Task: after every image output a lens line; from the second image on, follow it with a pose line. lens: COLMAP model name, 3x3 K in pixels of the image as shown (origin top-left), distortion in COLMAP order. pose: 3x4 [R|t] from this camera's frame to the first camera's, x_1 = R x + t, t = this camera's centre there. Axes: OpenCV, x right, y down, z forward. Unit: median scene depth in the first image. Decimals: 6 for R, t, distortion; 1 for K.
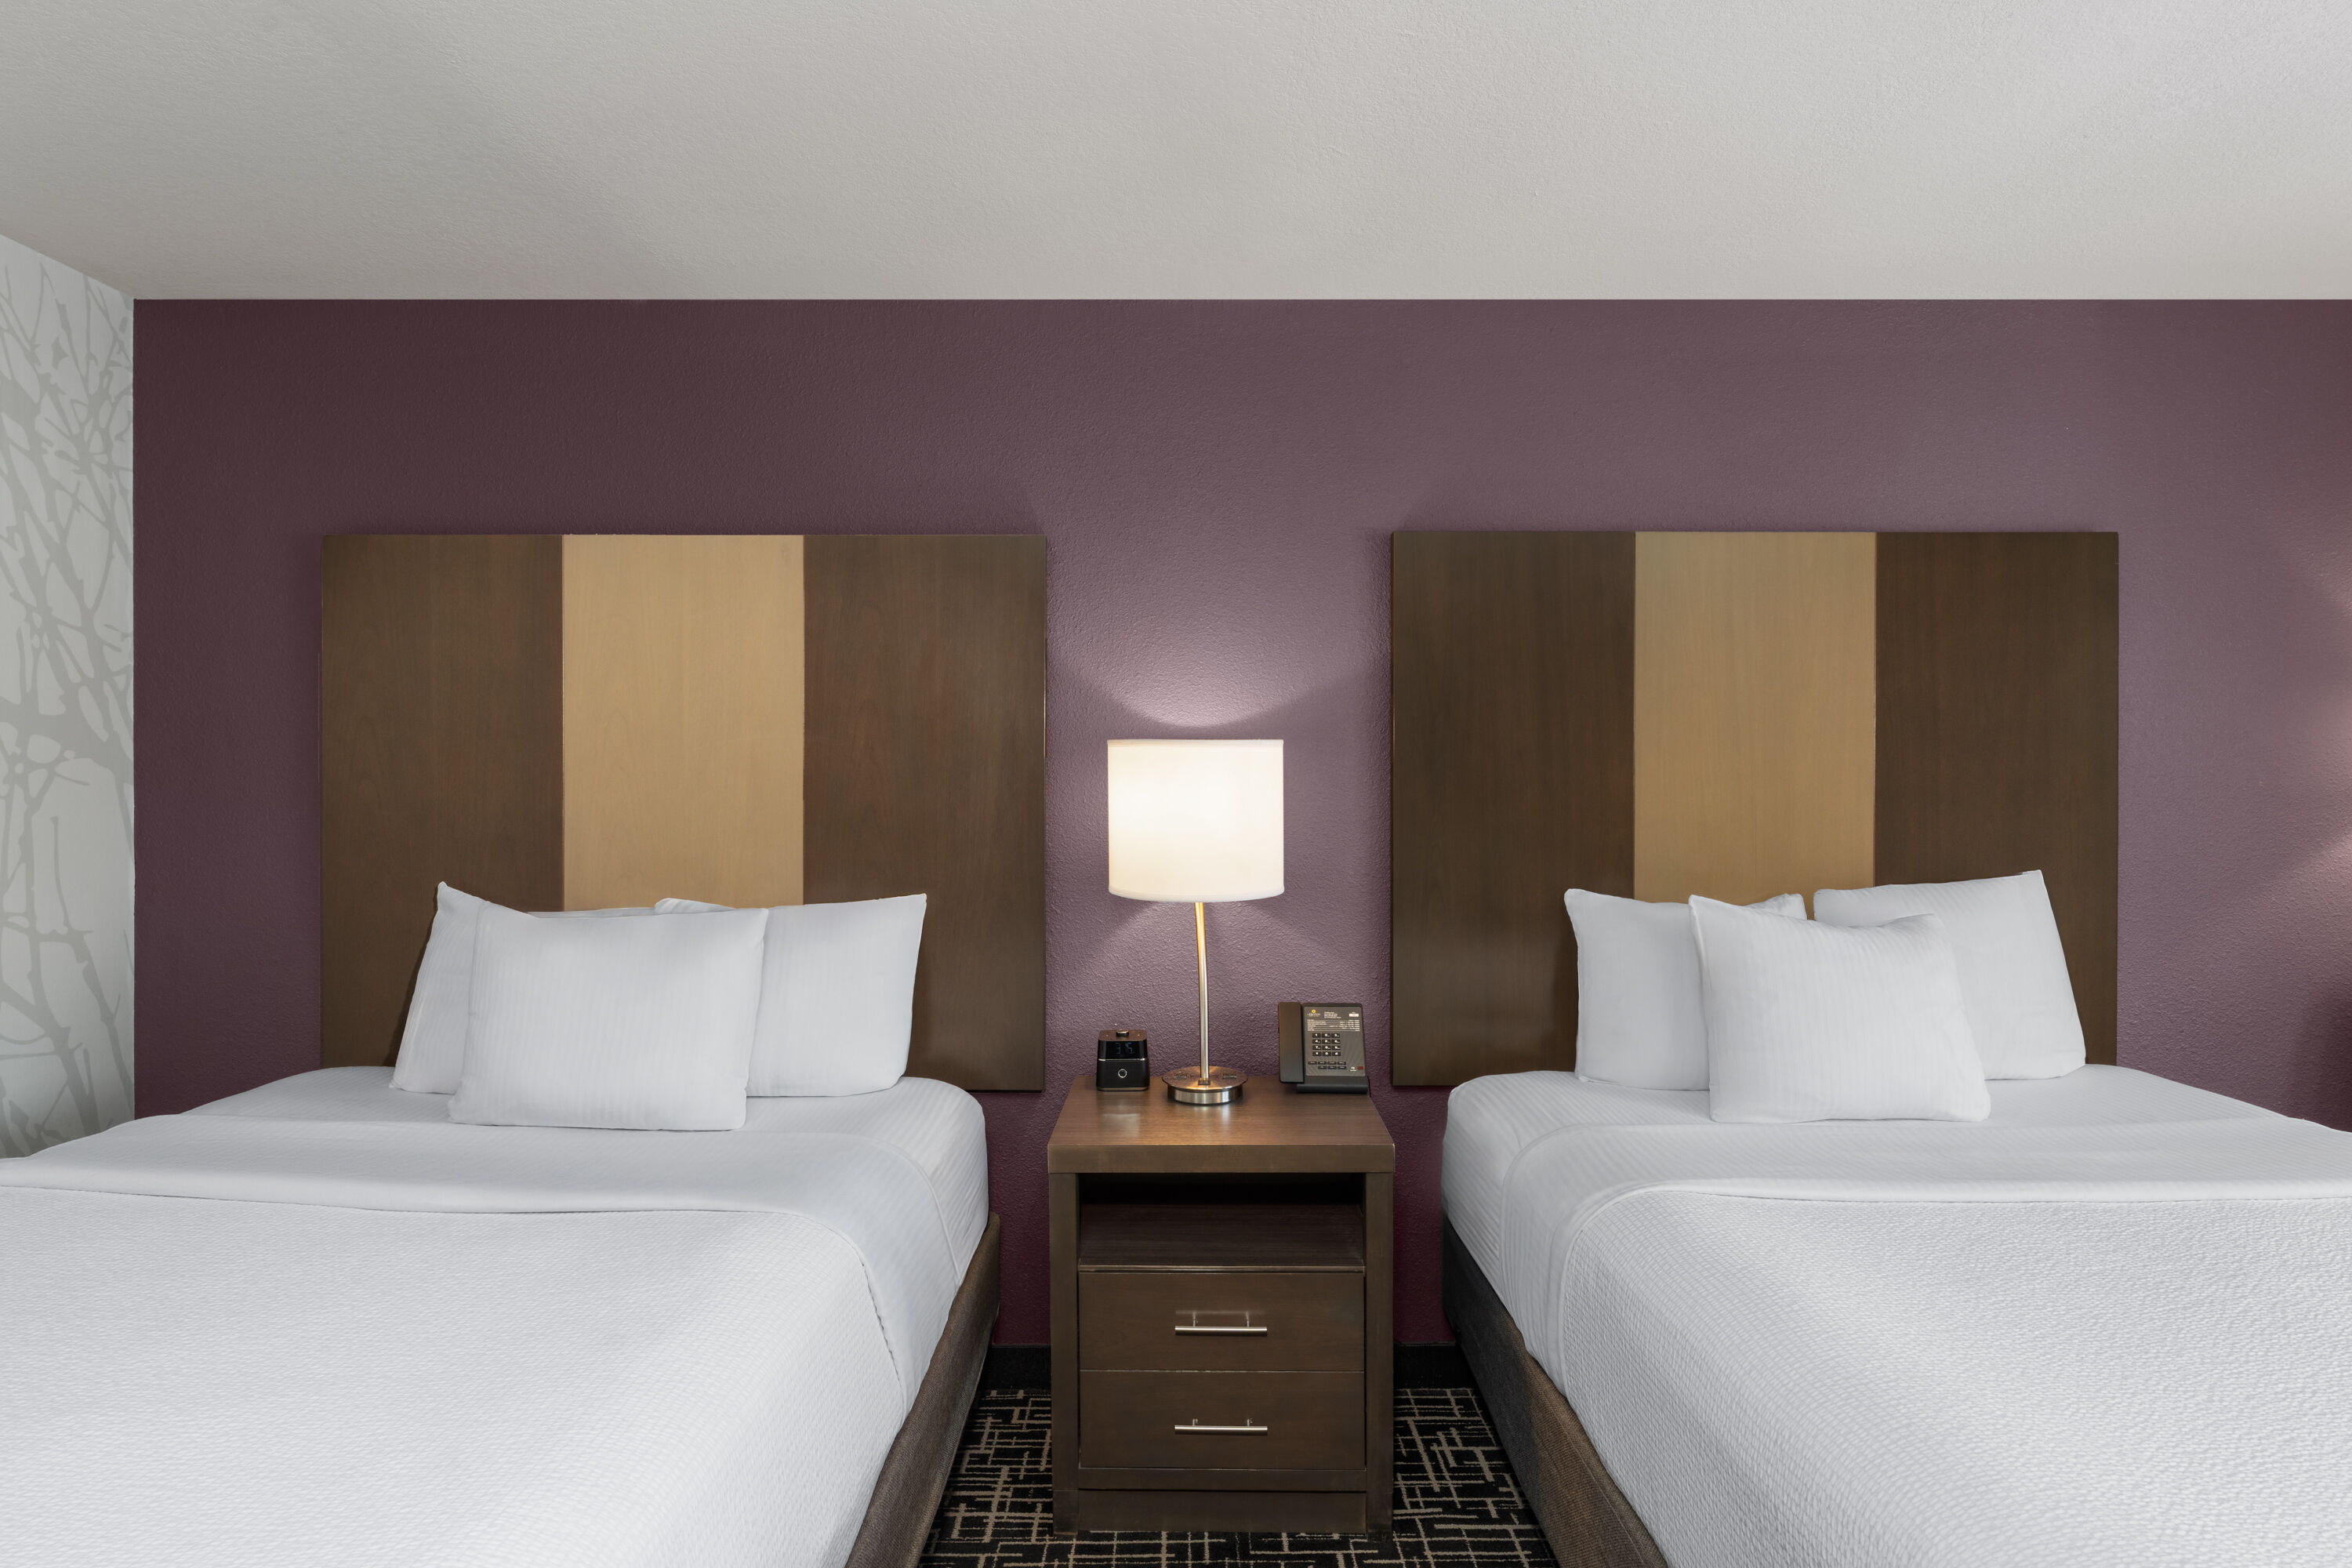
lens RADIAL K [[1210.0, 0, 1176.0], [0, 1210.0, 784.0], [0, 0, 1]] dist [0.013709, 0.000065]
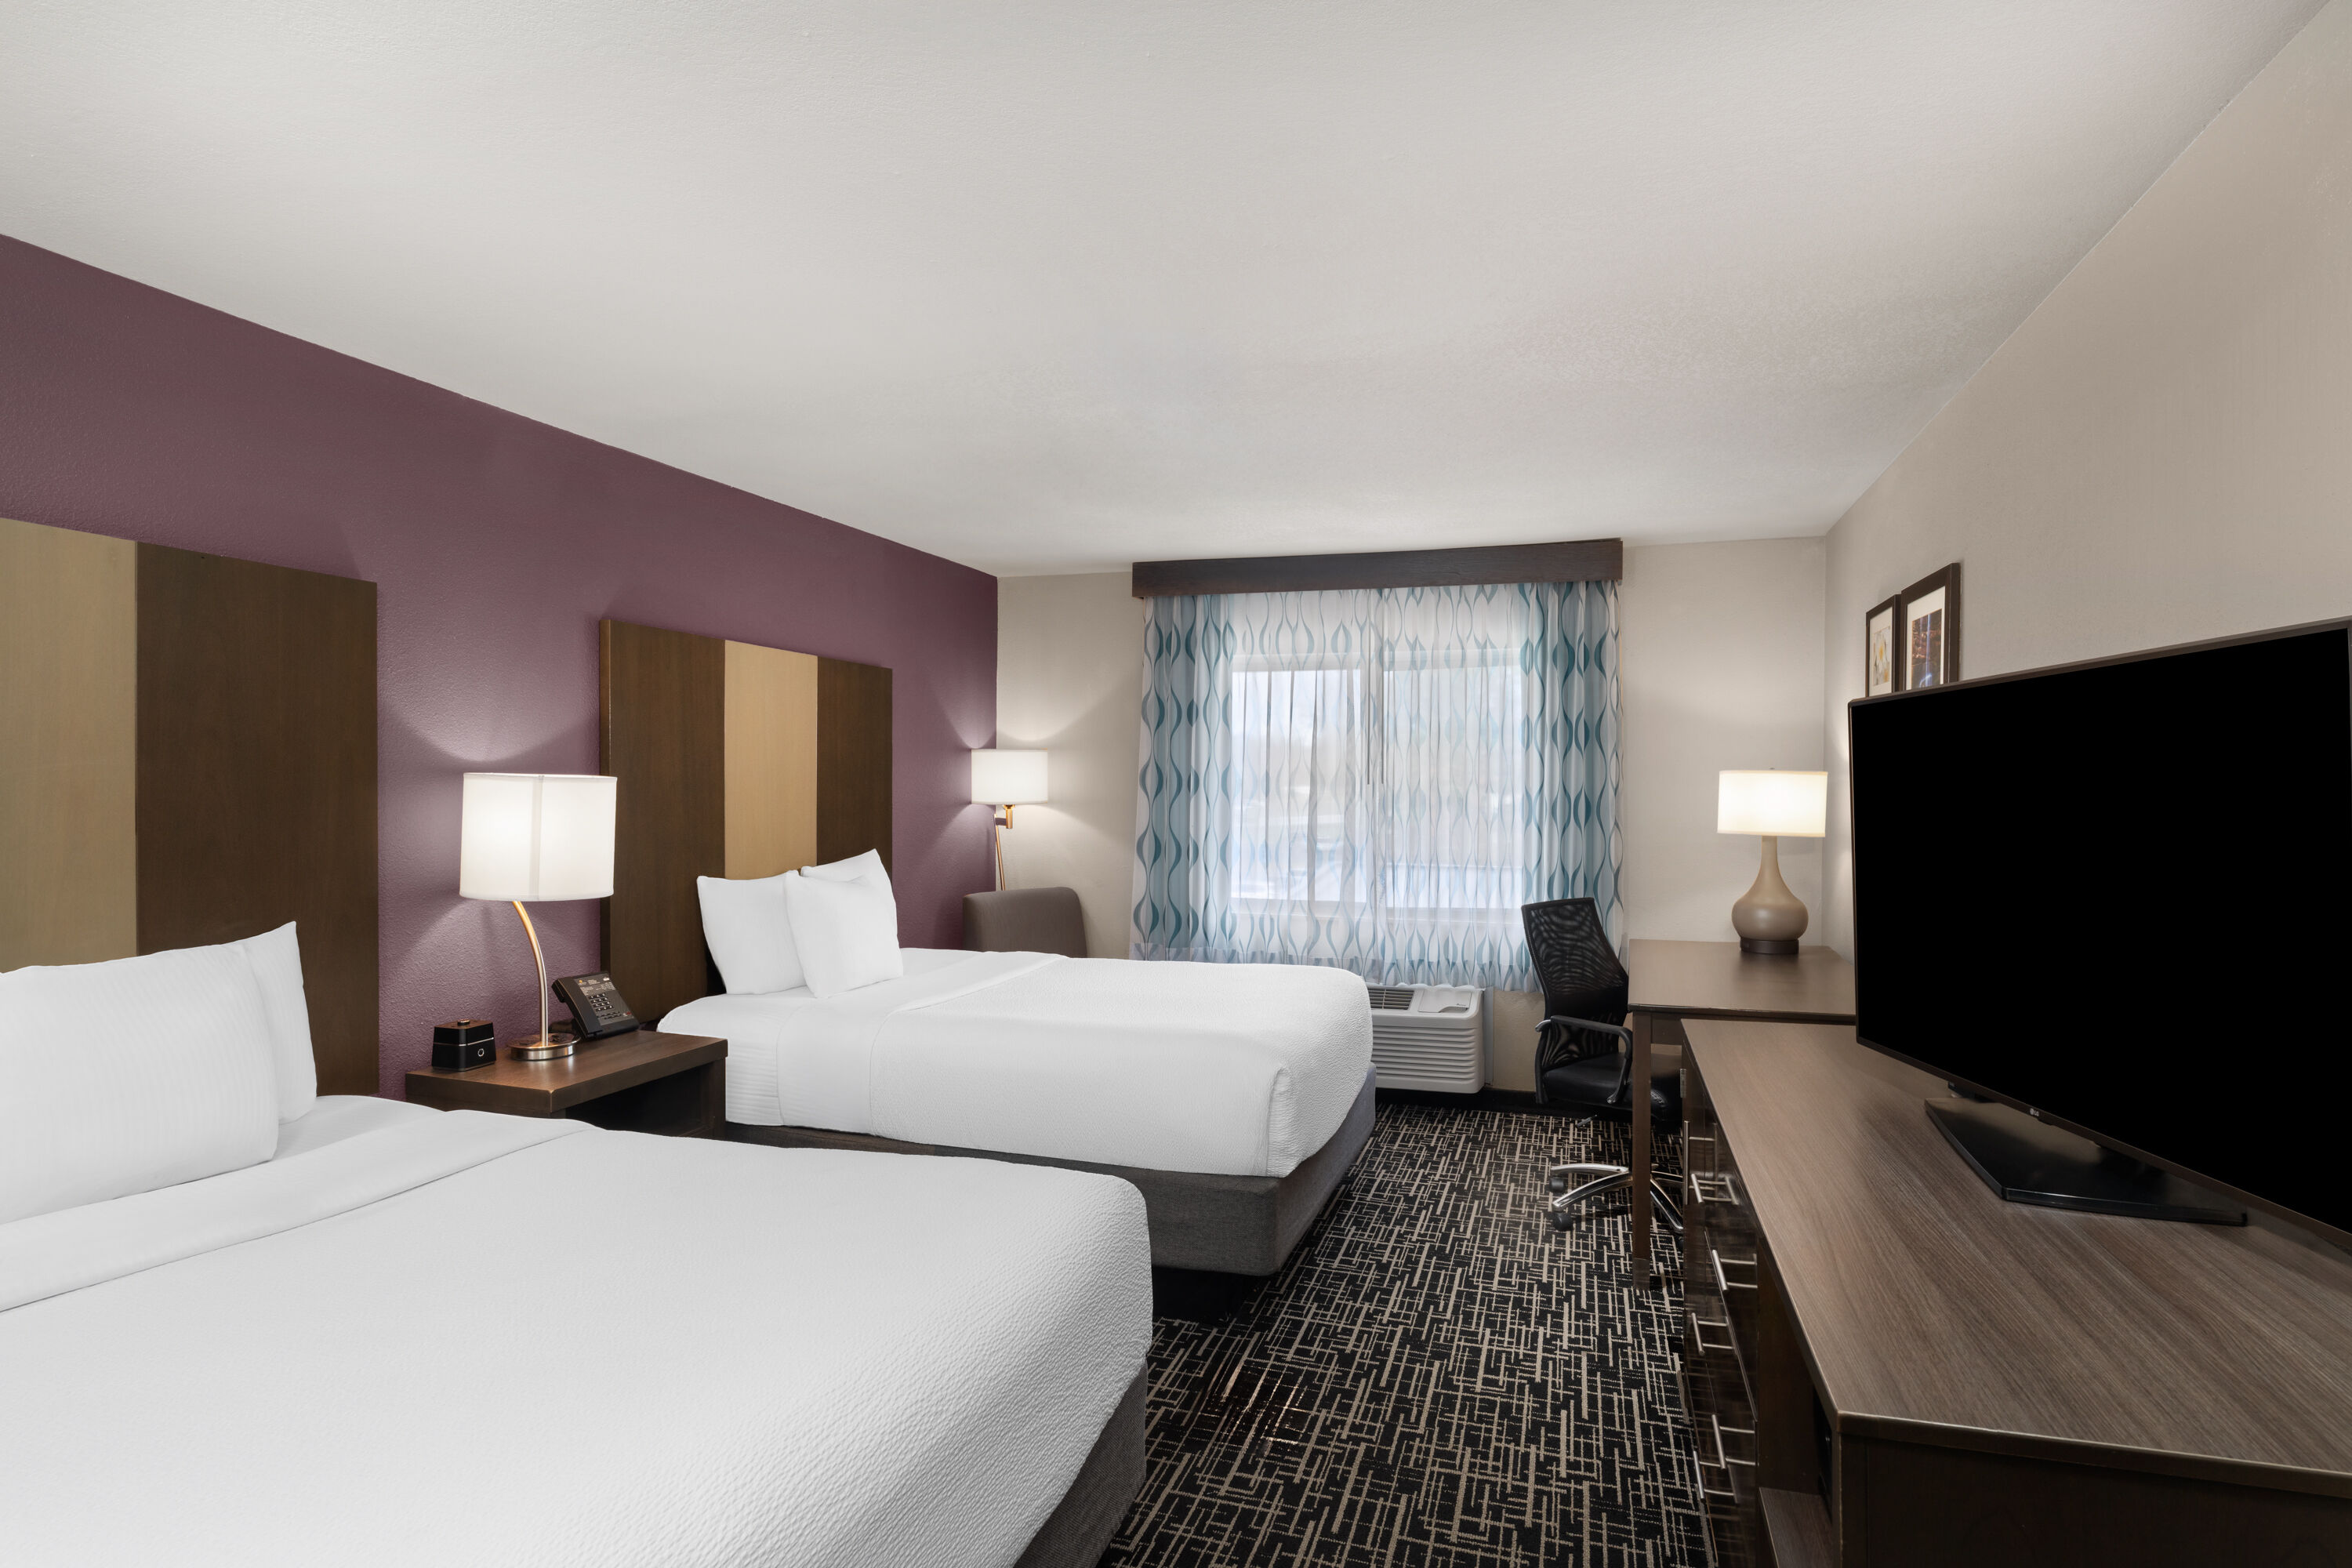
lens RADIAL K [[1306.4, 0, 1176.0], [0, 1306.4, 784.0], [0, 0, 1]] dist [0.000286, 0.000070]
pose [[0.290239, 0.001914, 0.956952, -1.039496], [0.026023, 0.999612, -0.009892, 0.006751], [-0.956600, 0.027774, 0.290077, -0.023134]]
